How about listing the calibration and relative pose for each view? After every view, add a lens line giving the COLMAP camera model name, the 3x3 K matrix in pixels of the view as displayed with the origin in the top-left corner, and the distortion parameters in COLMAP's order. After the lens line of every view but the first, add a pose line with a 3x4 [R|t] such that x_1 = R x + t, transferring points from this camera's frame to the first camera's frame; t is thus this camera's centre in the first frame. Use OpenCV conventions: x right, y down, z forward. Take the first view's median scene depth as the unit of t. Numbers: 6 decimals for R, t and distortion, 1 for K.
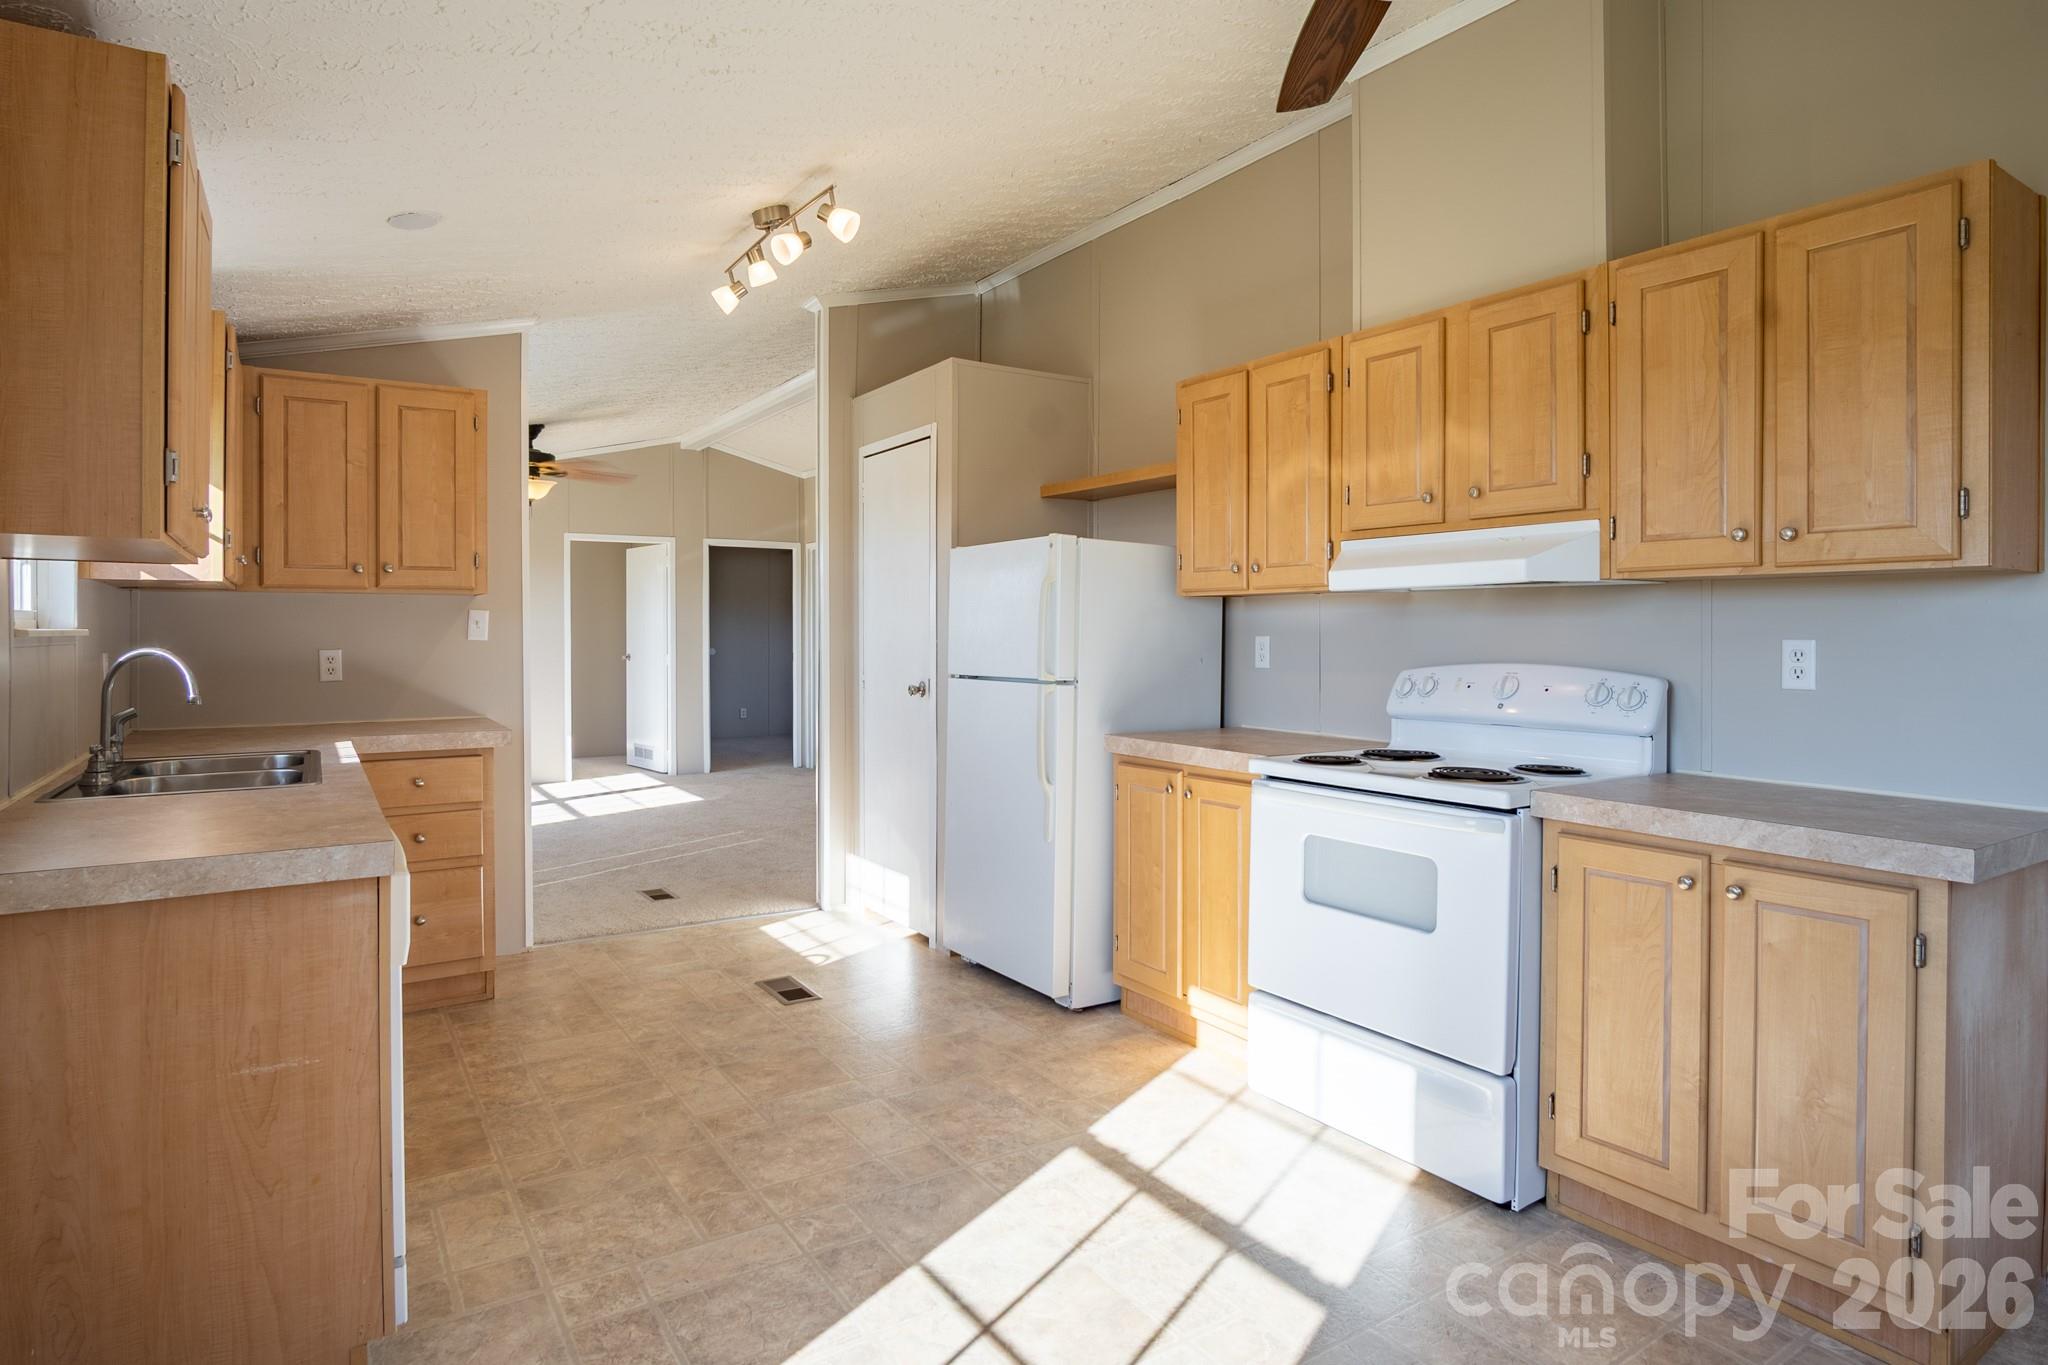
lens RADIAL K [[1141.4, 0, 1024.1], [0, 1141.4, 639.4], [0, 0, 1]] dist [-0.036194, 0.001863]
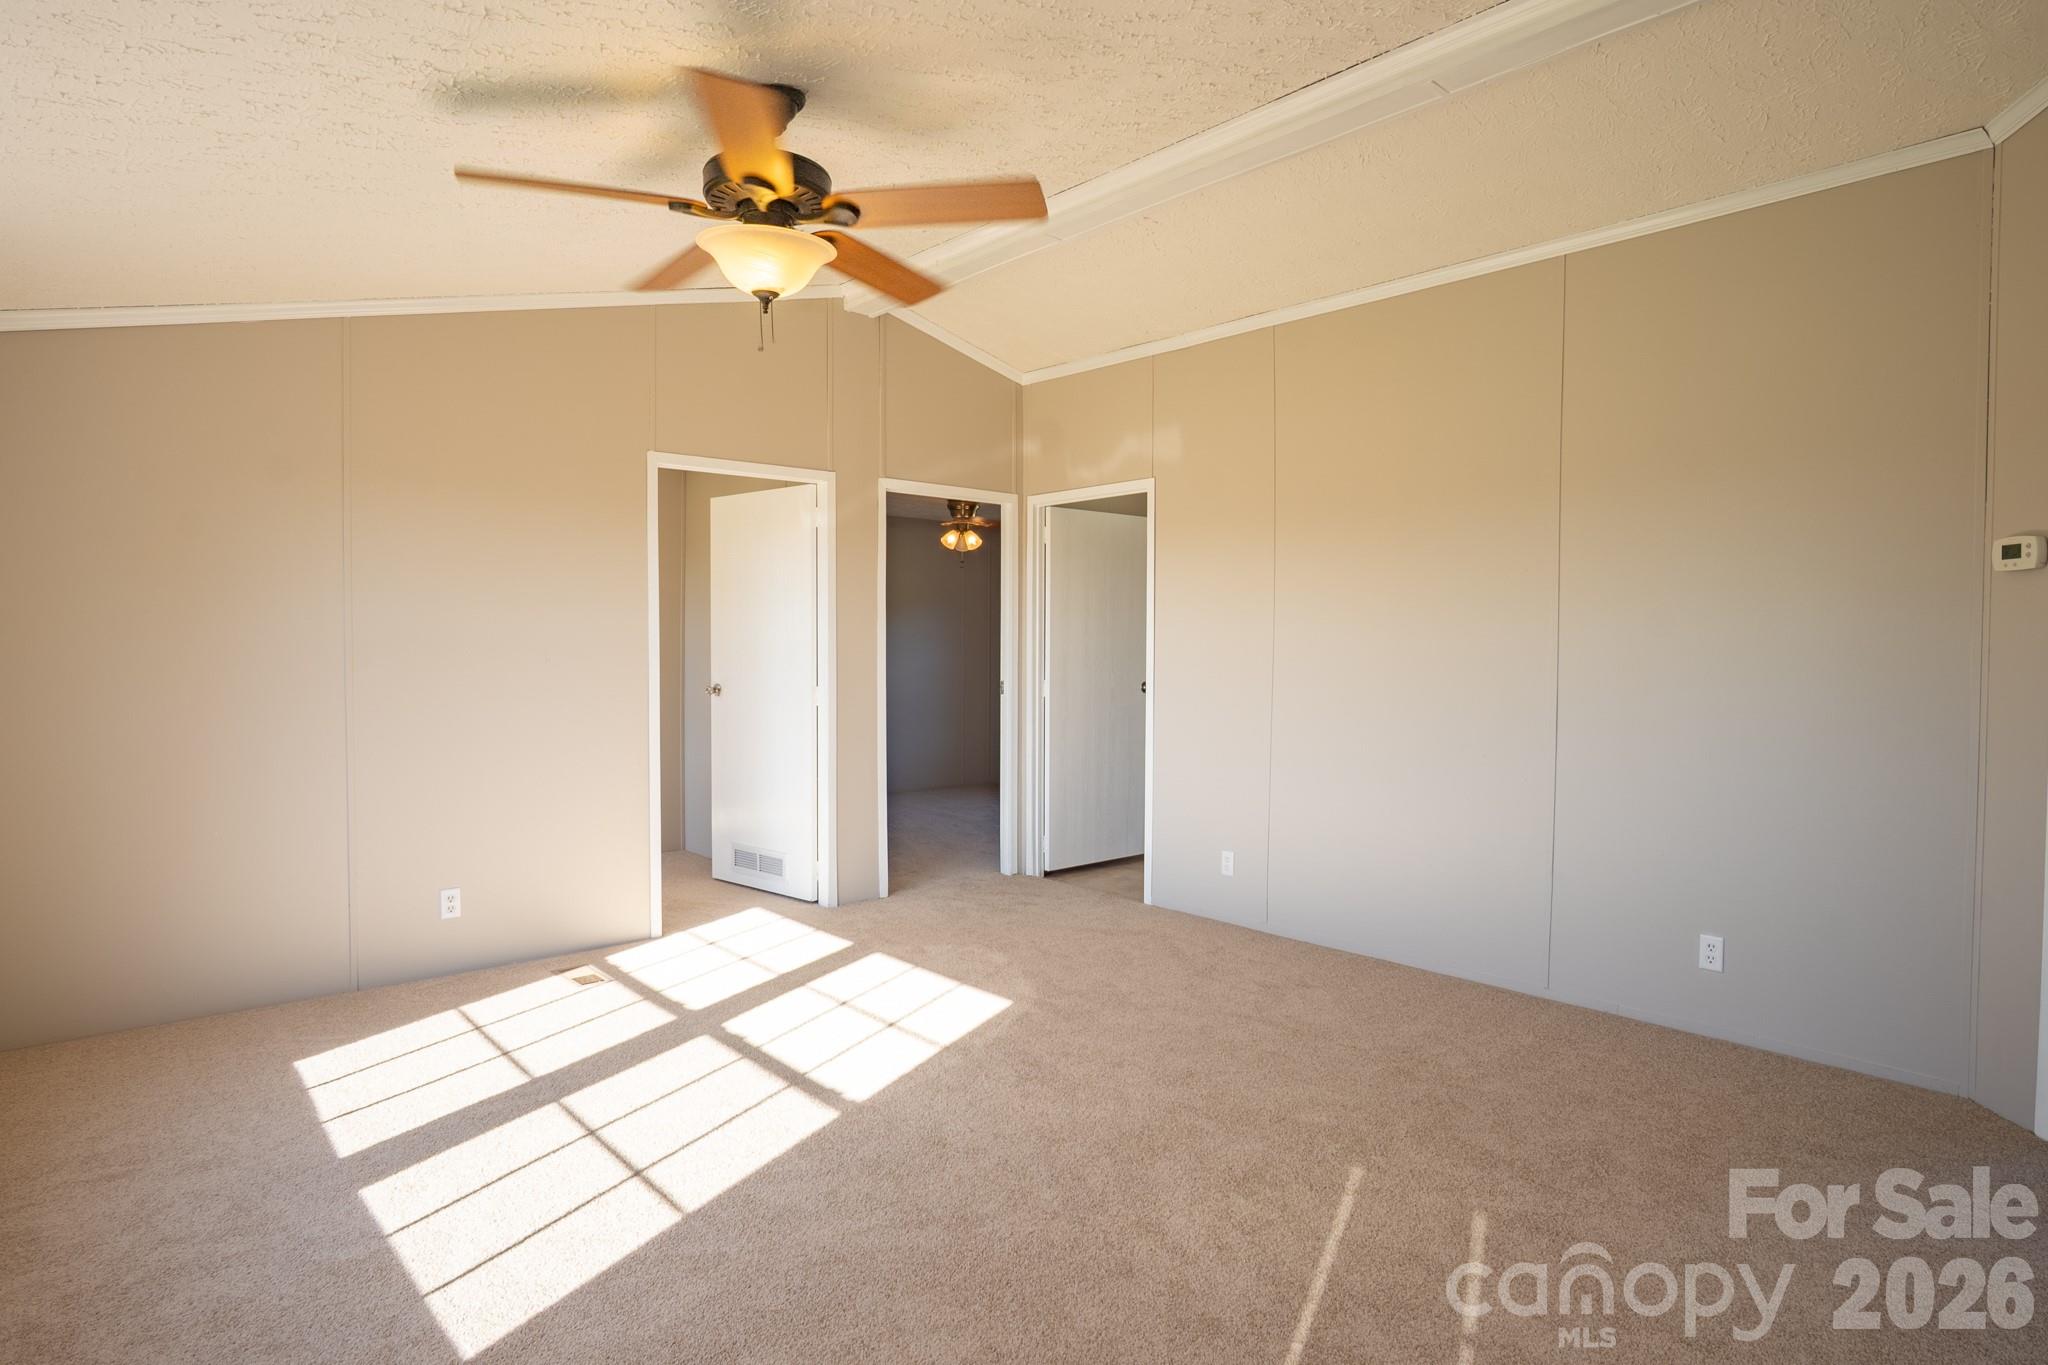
lens RADIAL K [[1113.2, 0, 1012.8], [0, 1113.2, 661.9], [0, 0, 1]] dist [-0.034402, 0.012985]
pose [[0.988644, 0.002365, 0.150256, -0.752617], [-0.003687, 0.999957, 0.008519, -0.007717], [-0.150229, -0.008976, 0.988610, 1.138057]]
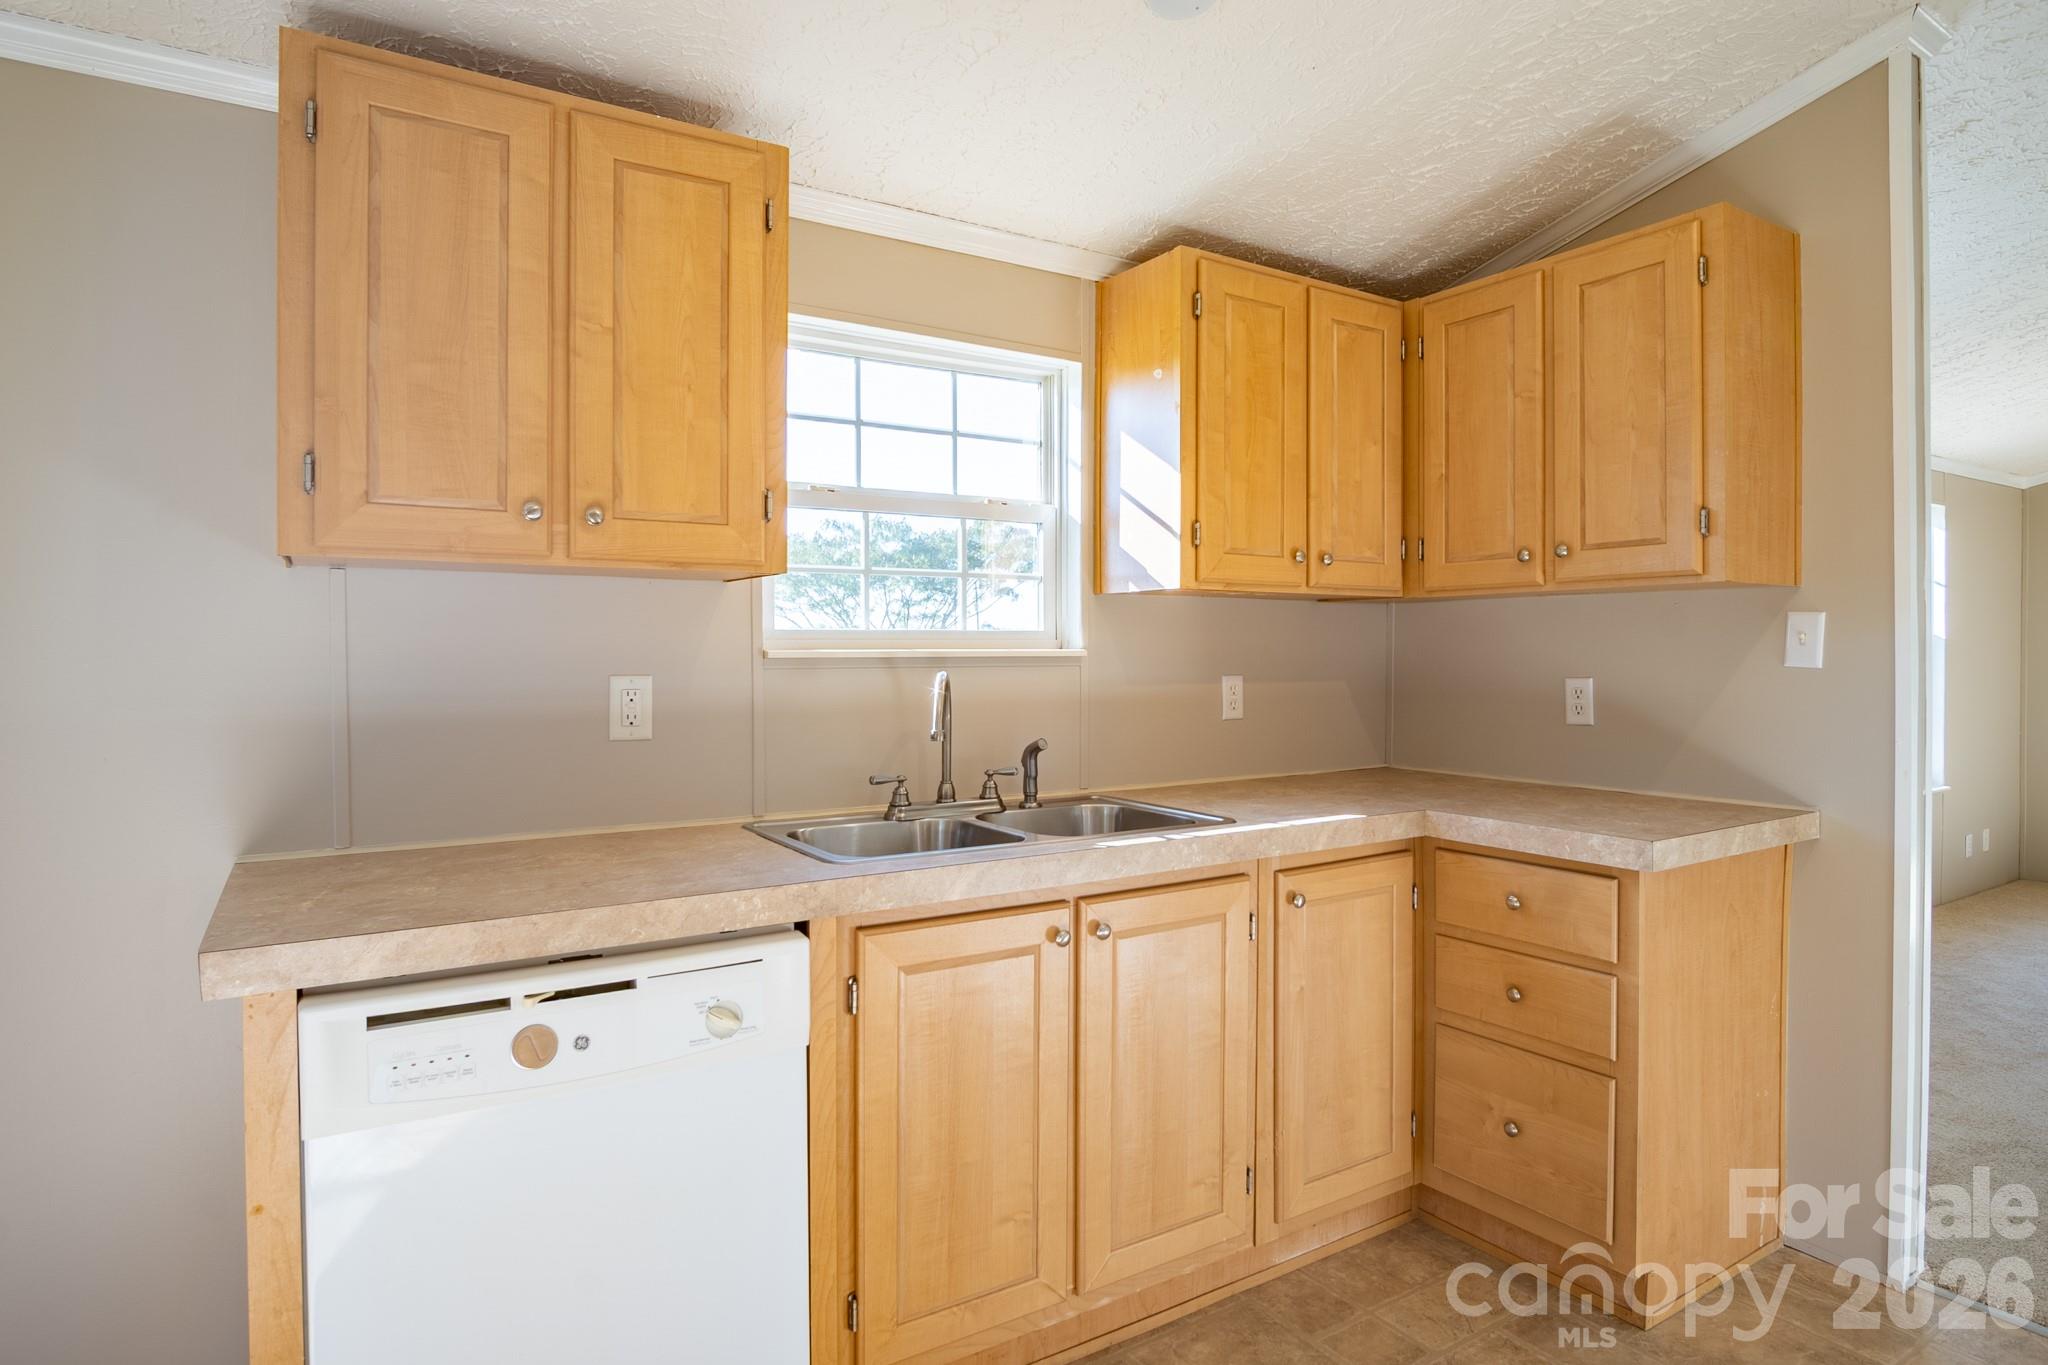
lens RADIAL K [[1113.2, 0, 1012.8], [0, 1113.2, 661.9], [0, 0, 1]] dist [-0.034402, 0.012985]
pose [[-0.017231, 0.010051, -0.999801, 0.055842], [-0.005211, 0.999935, 0.010142, -0.005990], [0.999838, 0.005385, -0.017177, 0.700356]]
